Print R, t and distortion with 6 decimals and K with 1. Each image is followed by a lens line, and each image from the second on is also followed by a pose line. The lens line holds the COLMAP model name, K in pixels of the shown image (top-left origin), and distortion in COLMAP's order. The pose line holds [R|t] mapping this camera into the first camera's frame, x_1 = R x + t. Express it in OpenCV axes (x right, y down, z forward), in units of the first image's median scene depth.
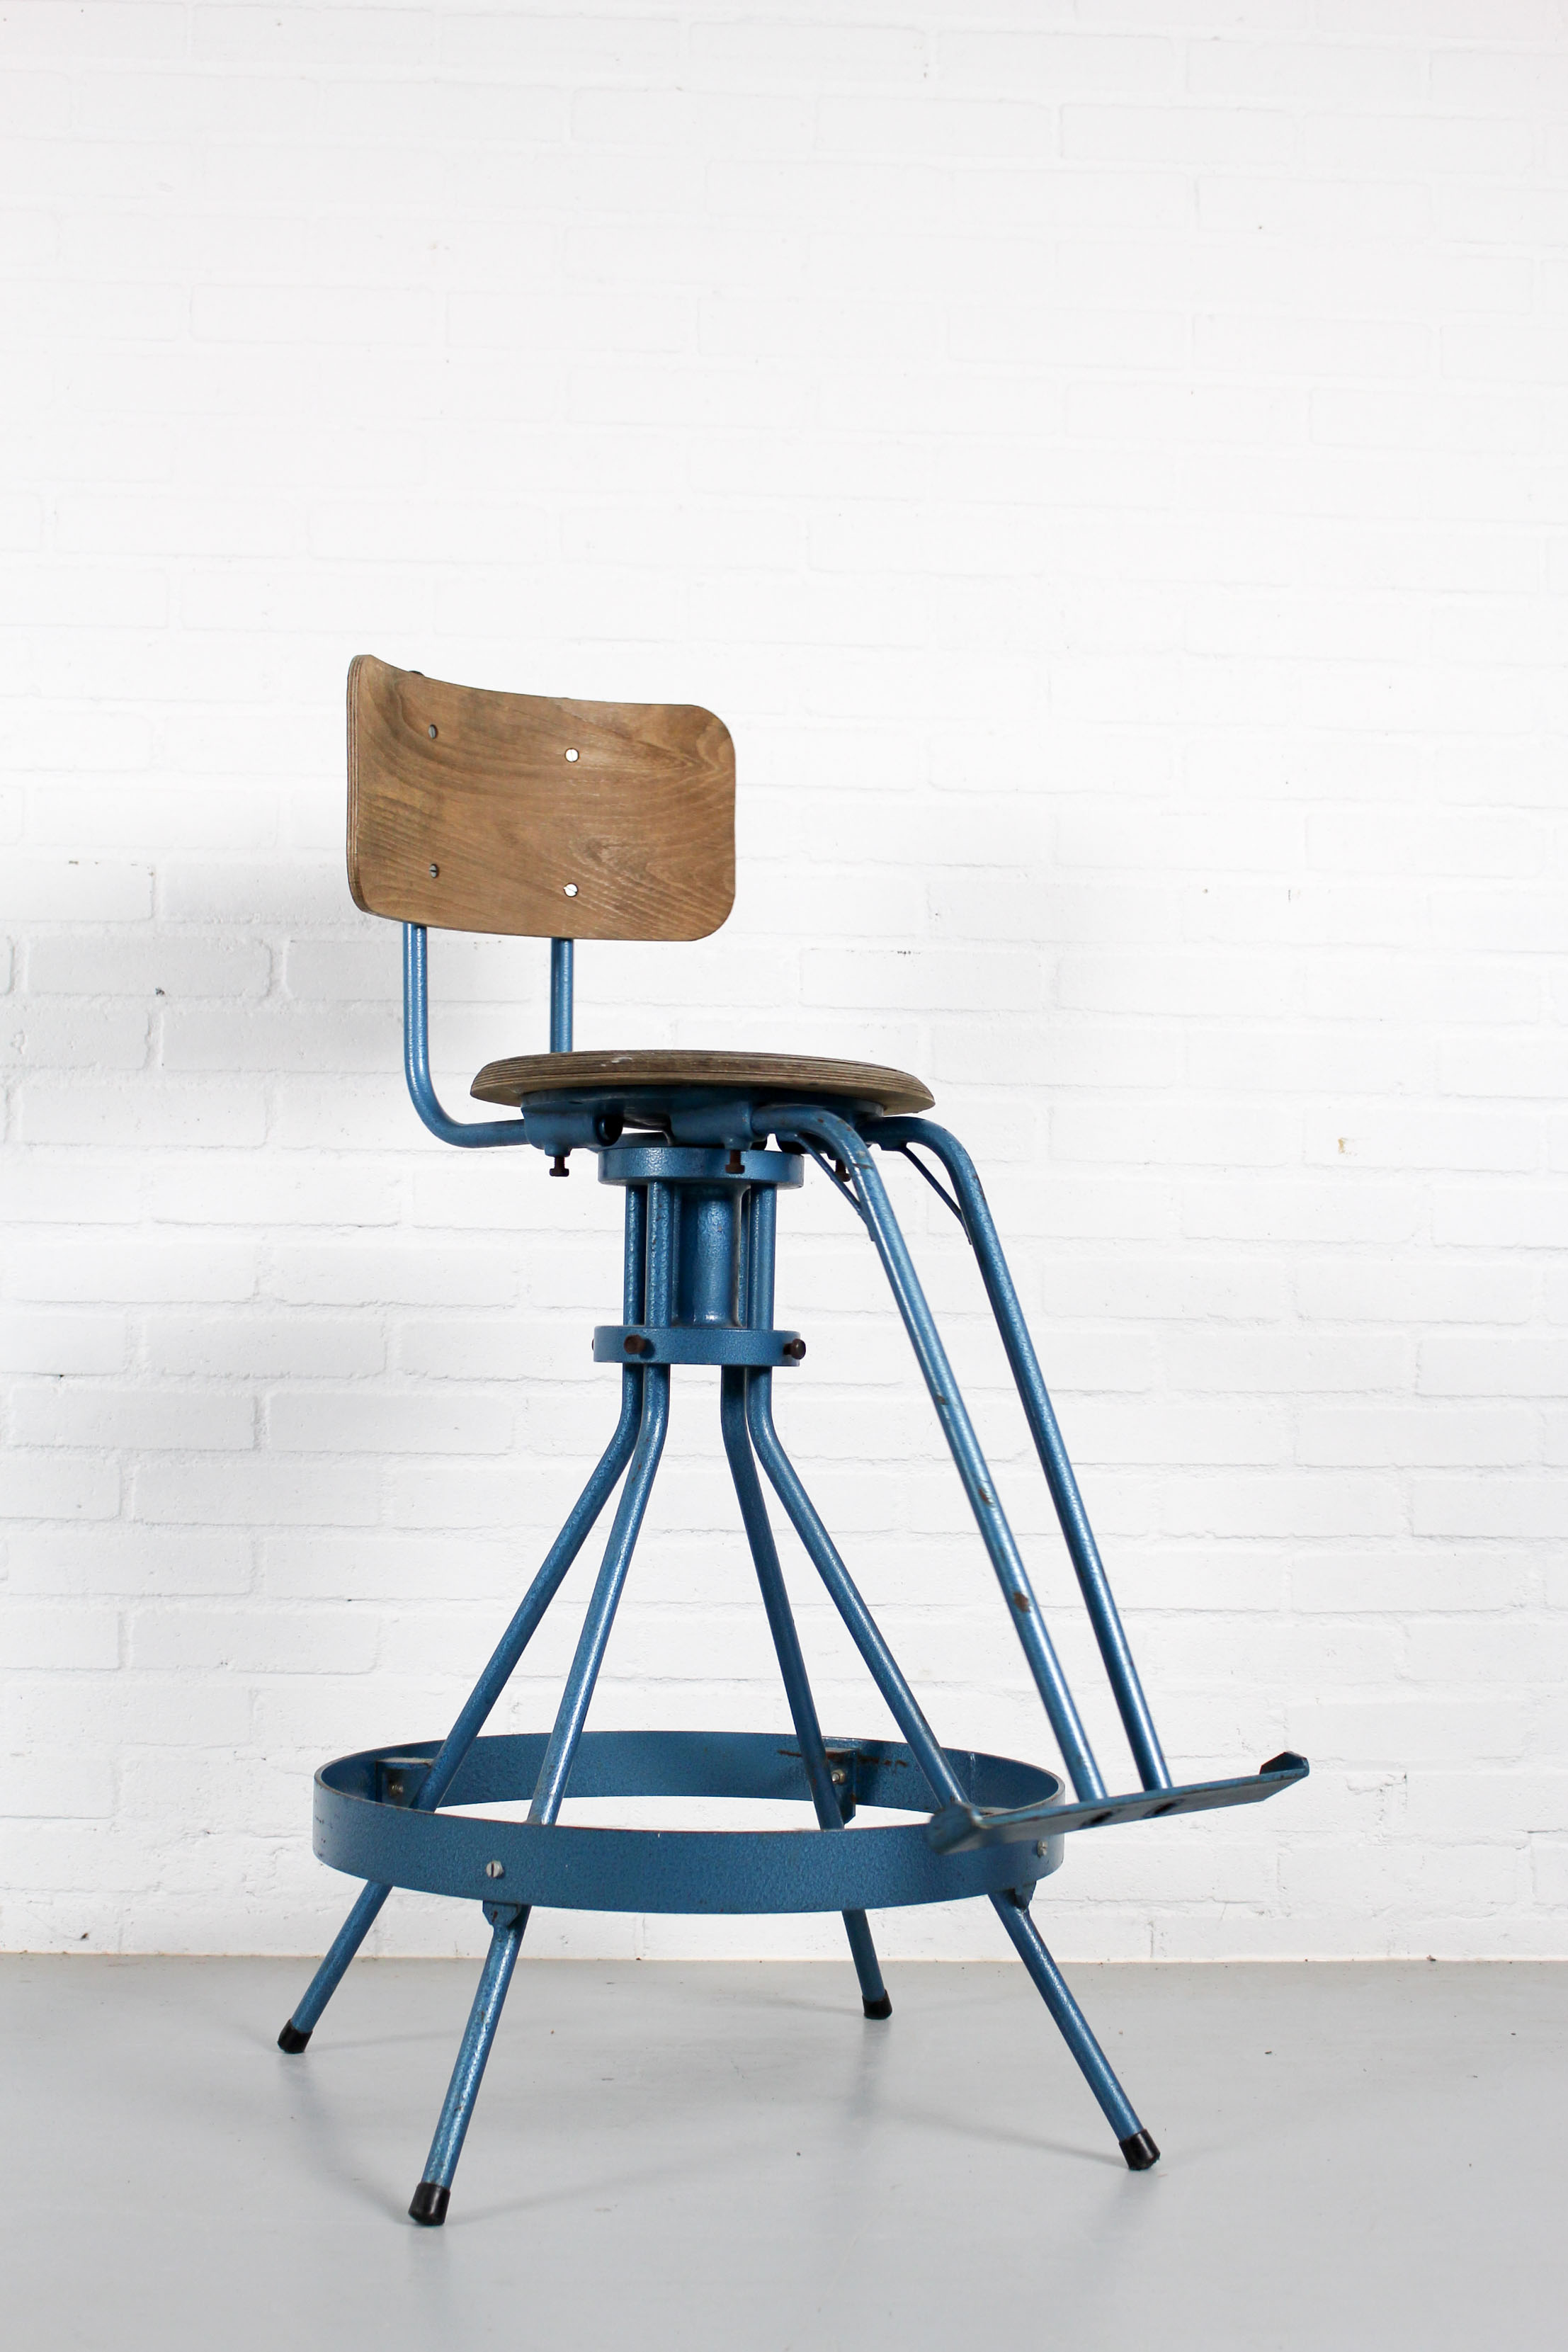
lens RADIAL K [[3023.5, 0, 784.9], [0, 3023.5, 1177.7], [0, 0, 1]] dist [-0.023714, 0.000000]
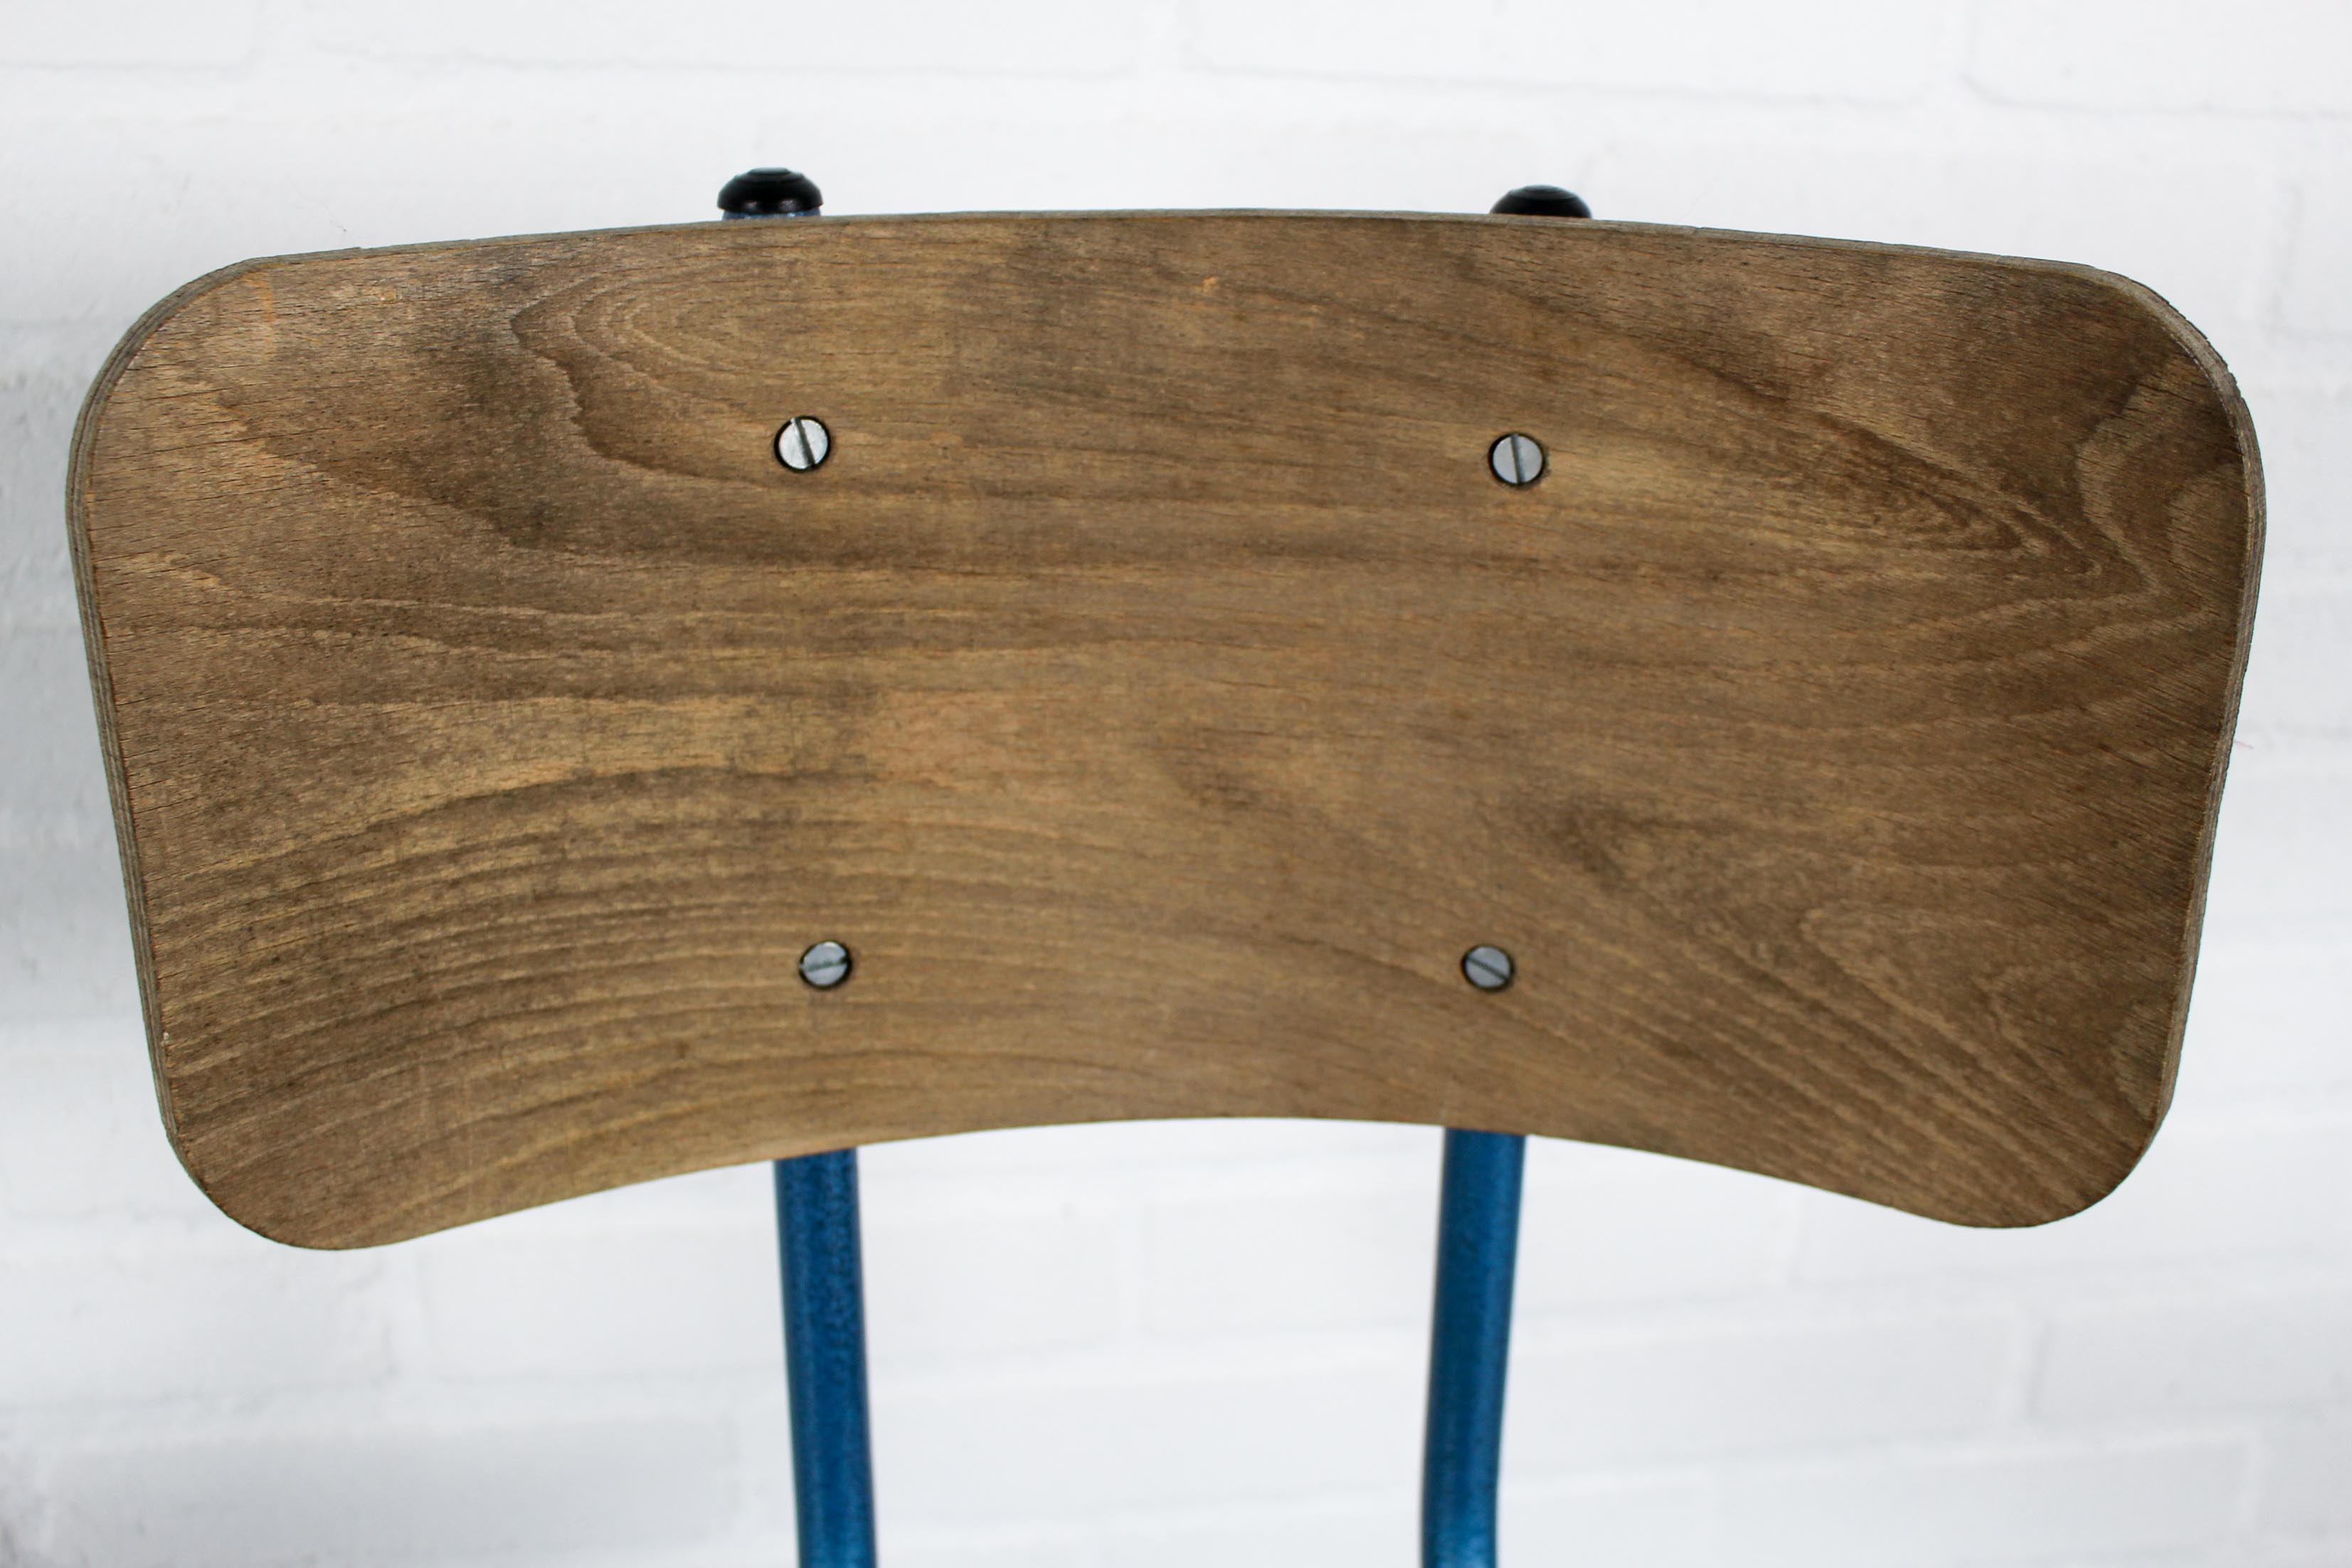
lens RADIAL K [[2490.9, 0, 1175.8], [0, 2490.9, 787.3], [0, 0, 1]] dist [-0.091198, 0.000000]
pose [[0.770644, 0.247934, -0.587058, 0.030033], [0.007936, 0.917408, 0.397870, -0.196182], [0.637217, -0.311275, 0.705027, 0.846344]]
